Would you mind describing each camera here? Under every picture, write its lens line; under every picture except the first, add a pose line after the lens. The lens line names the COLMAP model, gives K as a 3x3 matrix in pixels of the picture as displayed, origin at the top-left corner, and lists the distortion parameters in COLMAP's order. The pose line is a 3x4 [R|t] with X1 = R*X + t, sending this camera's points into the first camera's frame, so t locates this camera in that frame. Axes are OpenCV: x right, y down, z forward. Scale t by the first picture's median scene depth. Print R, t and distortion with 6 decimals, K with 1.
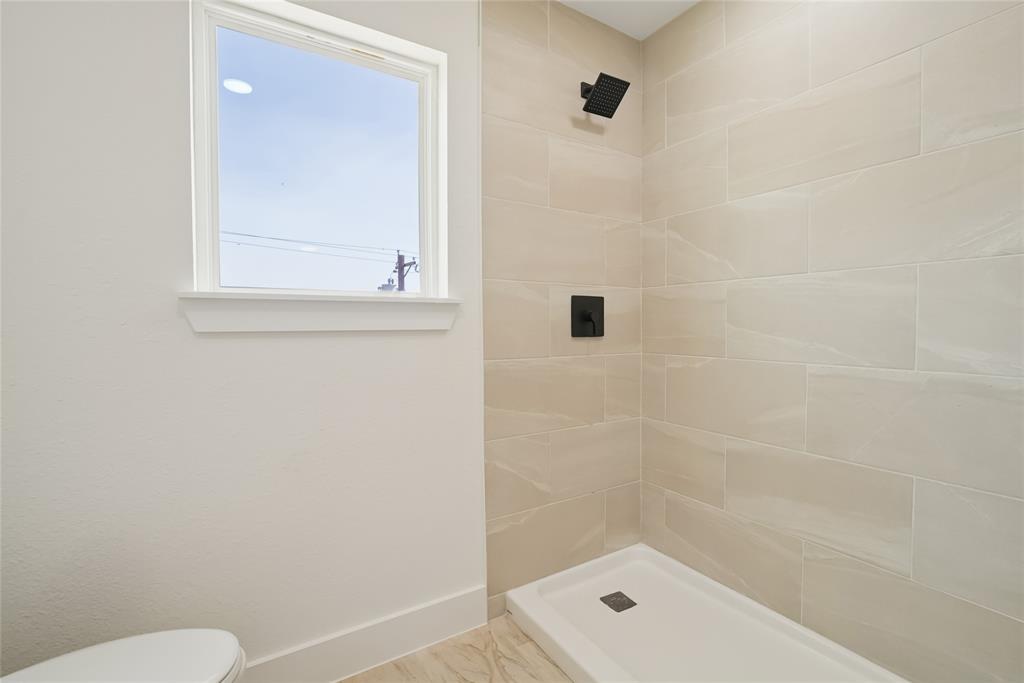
lens RADIAL K [[451.1, 0, 513.6], [0, 451.1, 333.9], [0, 0, 1]] dist [-0.025394, -0.000108]
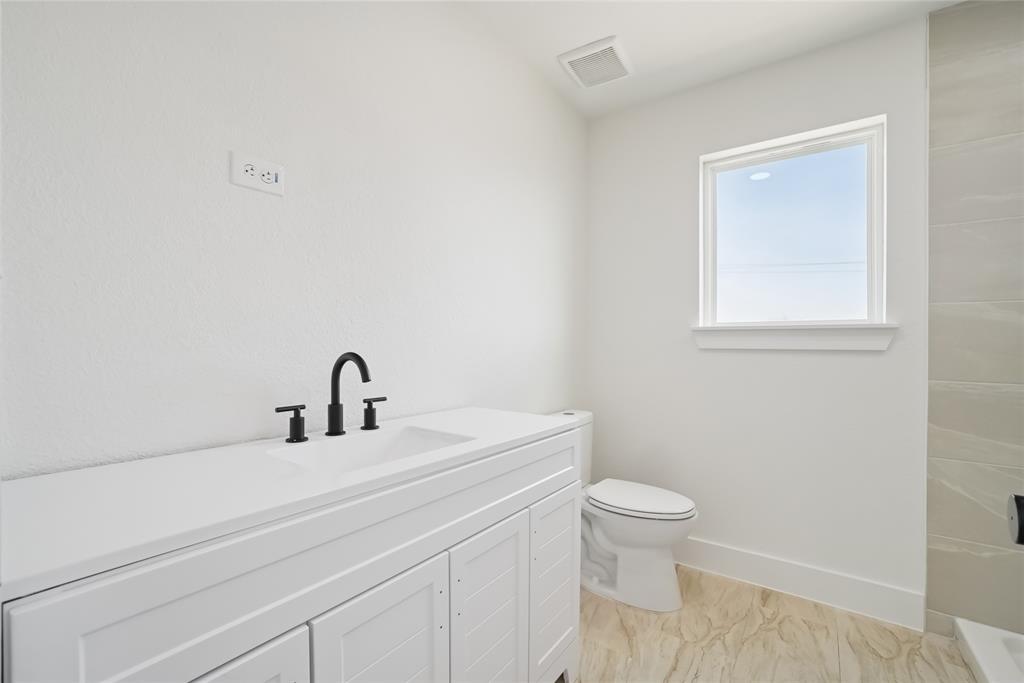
lens RADIAL K [[447.6, 0, 512.0], [0, 447.6, 341.5], [0, 0, 1]] dist [-0.000741, -0.000049]
pose [[0.359212, -0.006150, -0.933236, 0.570197], [-0.035671, 0.999157, -0.020315, 0.024399], [0.932574, 0.040587, 0.358690, -0.298905]]
